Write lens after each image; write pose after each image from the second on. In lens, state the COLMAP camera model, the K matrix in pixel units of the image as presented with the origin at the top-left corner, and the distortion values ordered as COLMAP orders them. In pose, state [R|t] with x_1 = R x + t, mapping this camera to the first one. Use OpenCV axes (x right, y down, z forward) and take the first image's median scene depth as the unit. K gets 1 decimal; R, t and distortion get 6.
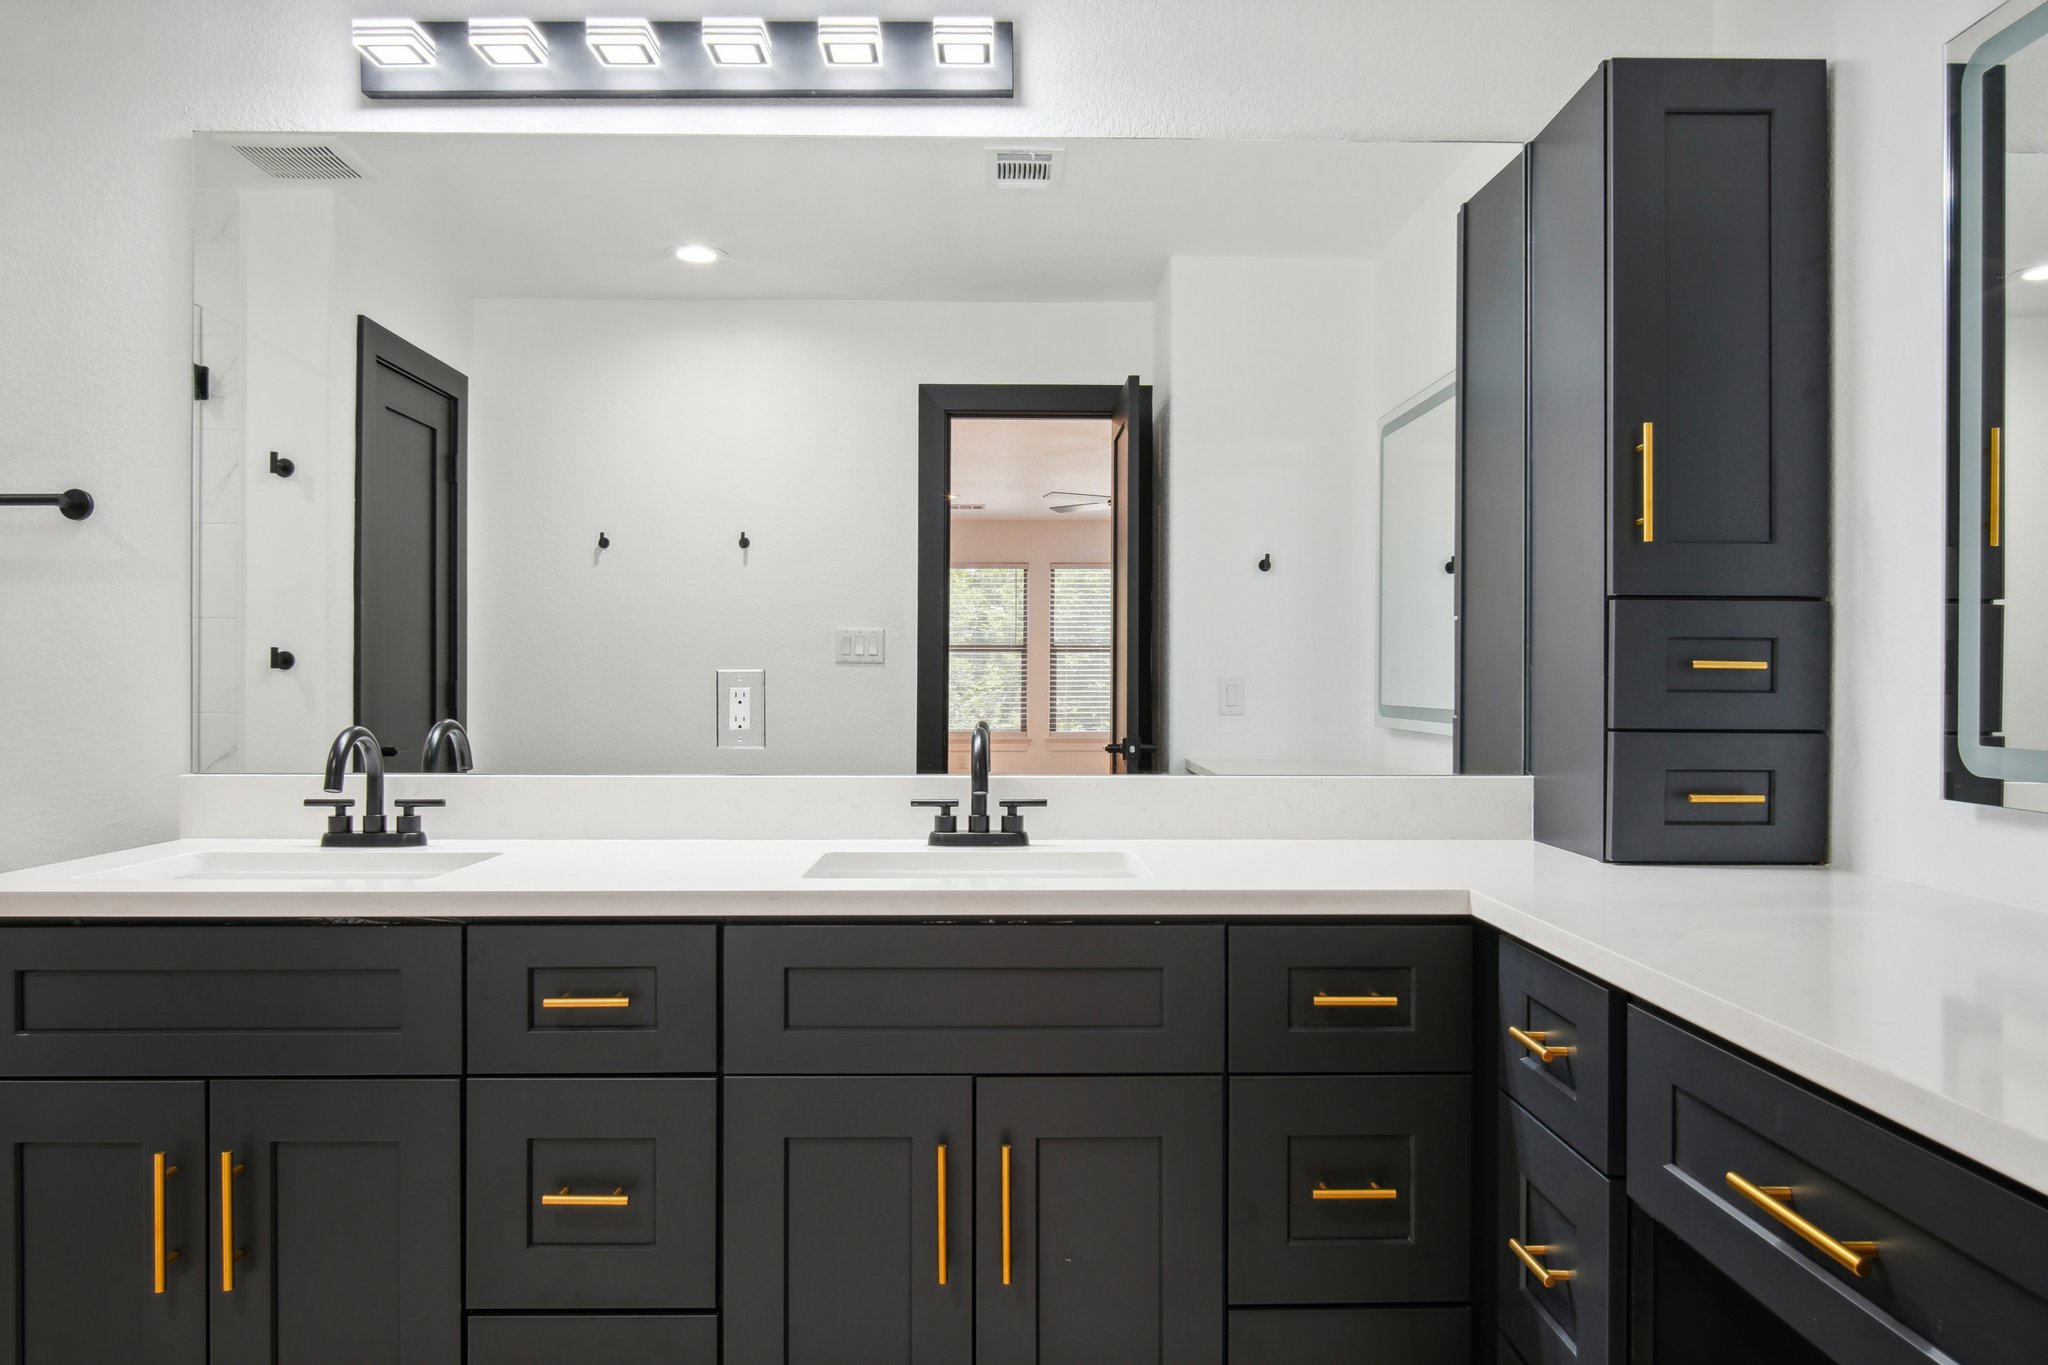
lens RADIAL K [[1393.2, 0, 1037.3], [0, 1393.2, 677.5], [0, 0, 1]] dist [-0.006547, -0.002114]
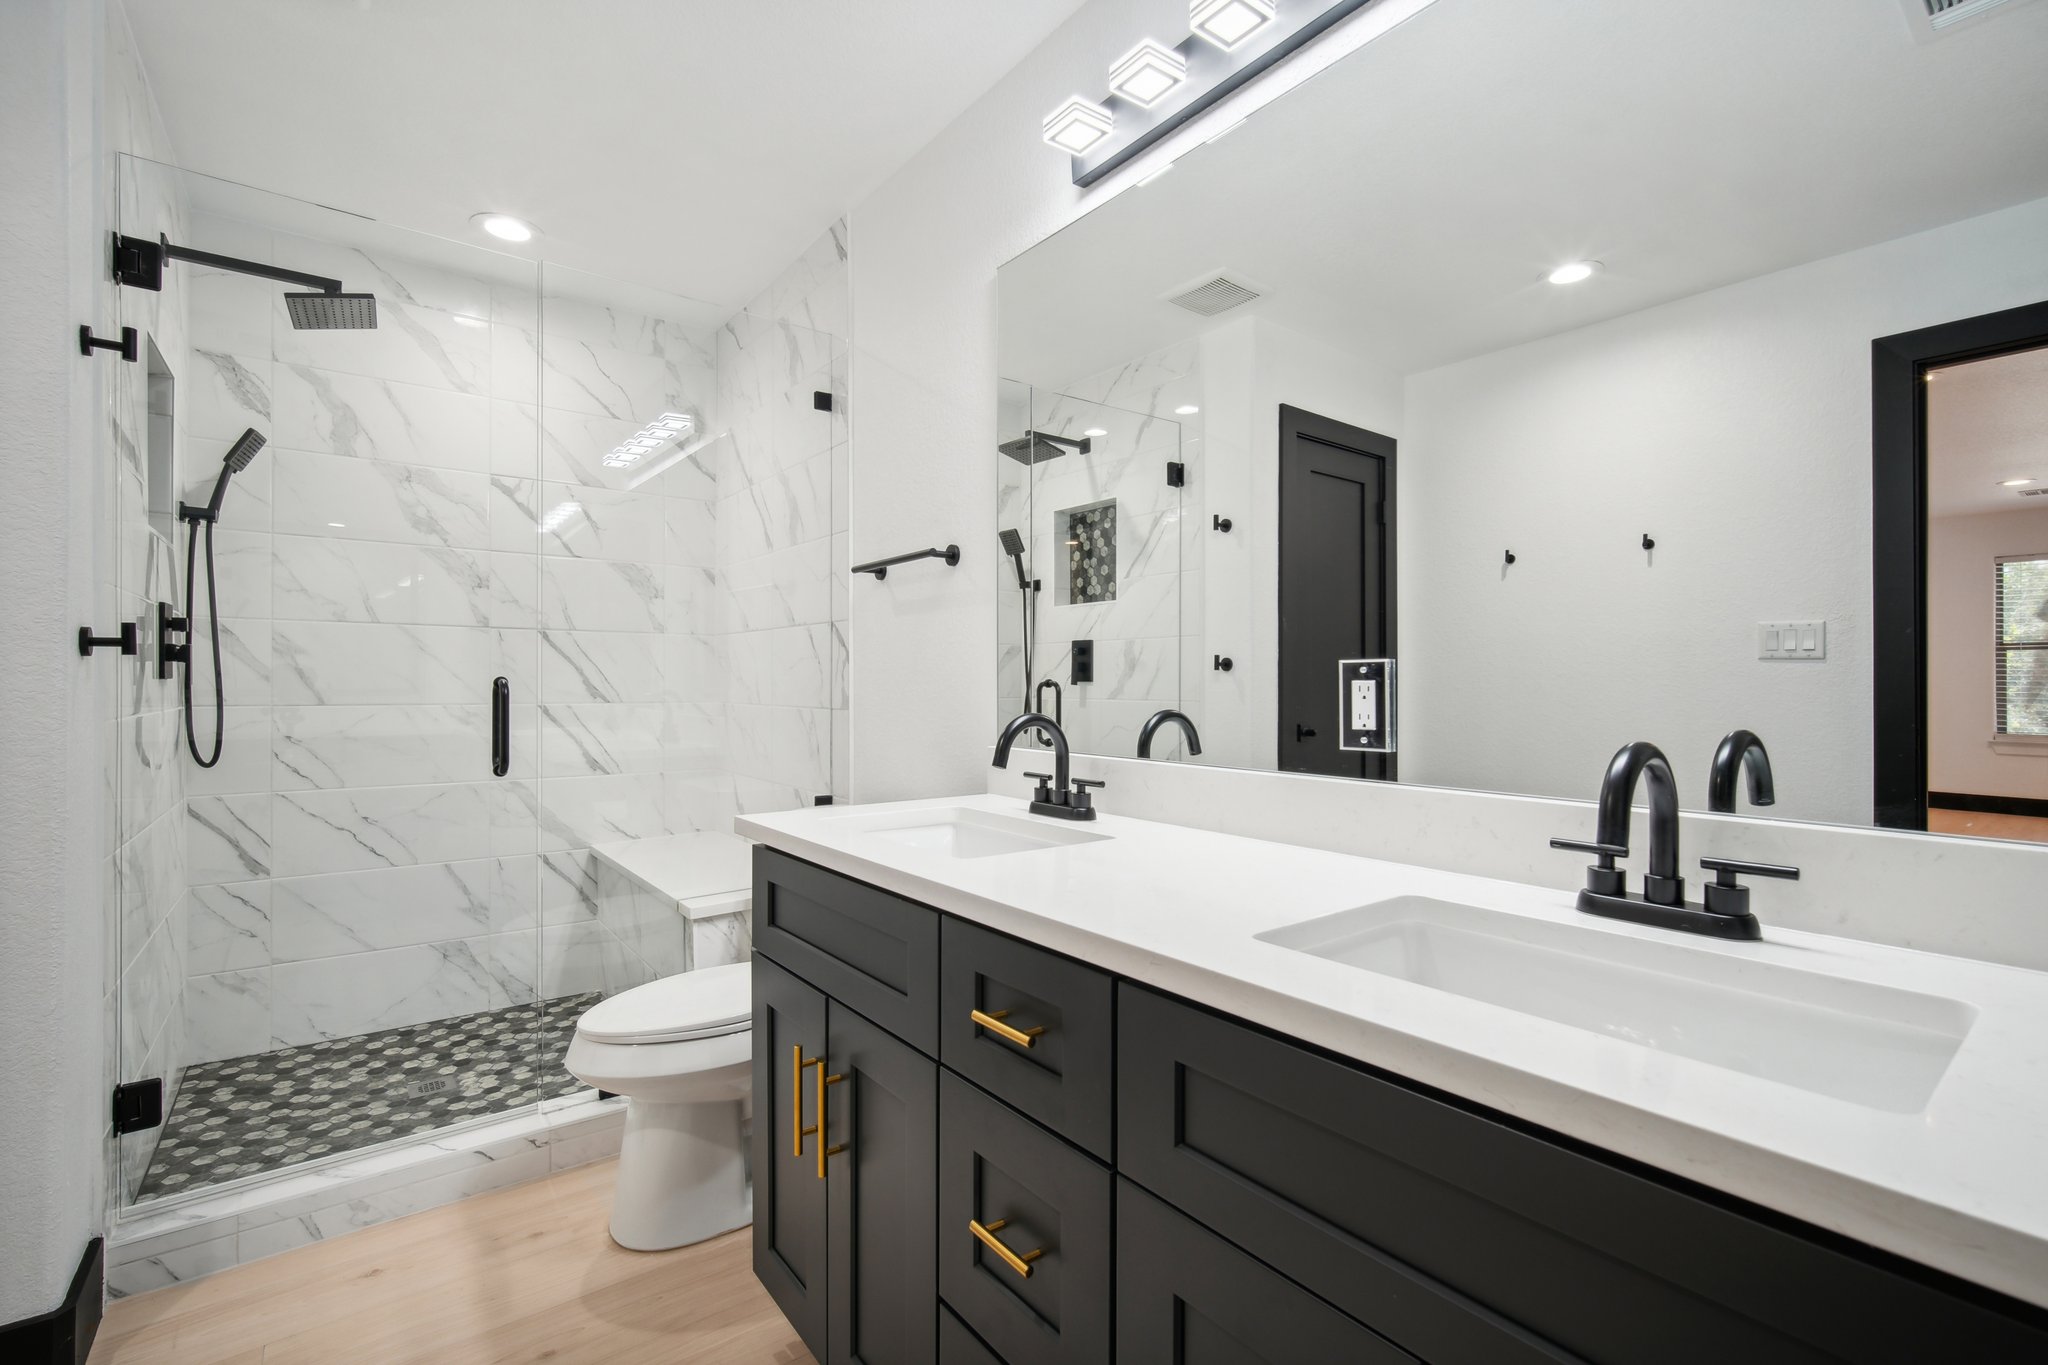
lens RADIAL K [[909.7, 0, 1022.8], [0, 909.7, 684.2], [0, 0, 1]] dist [-0.008028, 0.001084]
pose [[0.597350, 0.001234, -0.801980, 0.118116], [0.003197, 0.999987, 0.003920, 0.006578], [0.801975, -0.004906, 0.597338, 0.508218]]
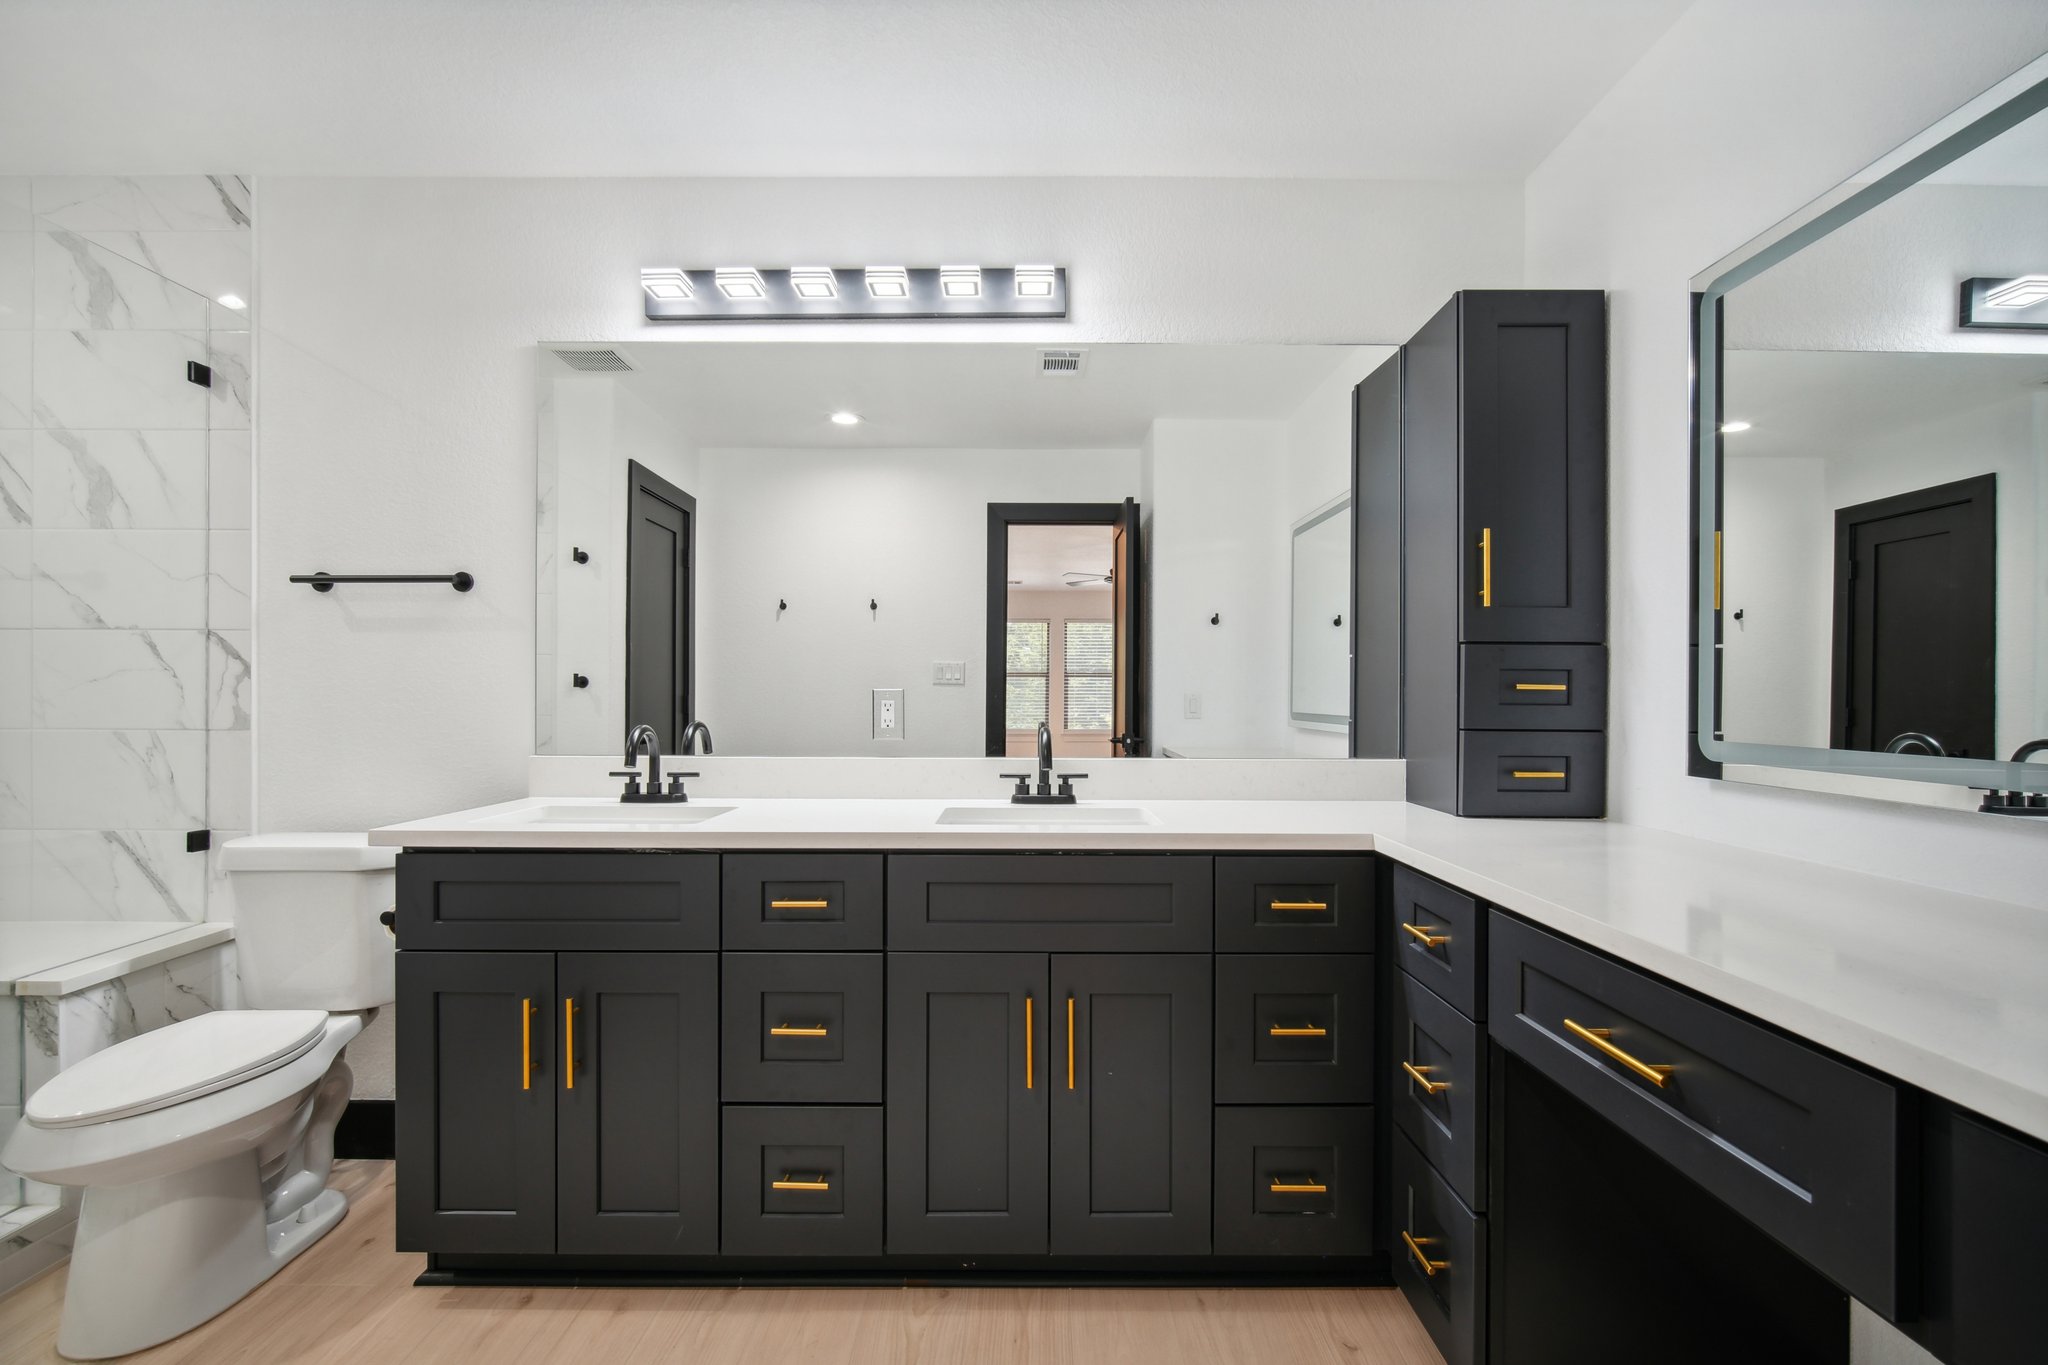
lens RADIAL K [[909.7, 0, 1033.8], [0, 909.7, 692.4], [0, 0, 1]] dist [-0.008028, 0.001084]
pose [[0.999844, 0.001890, -0.017555, -0.035698], [-0.001914, 0.999997, -0.001394, -0.000605], [0.017552, 0.001427, 0.999845, -0.004495]]
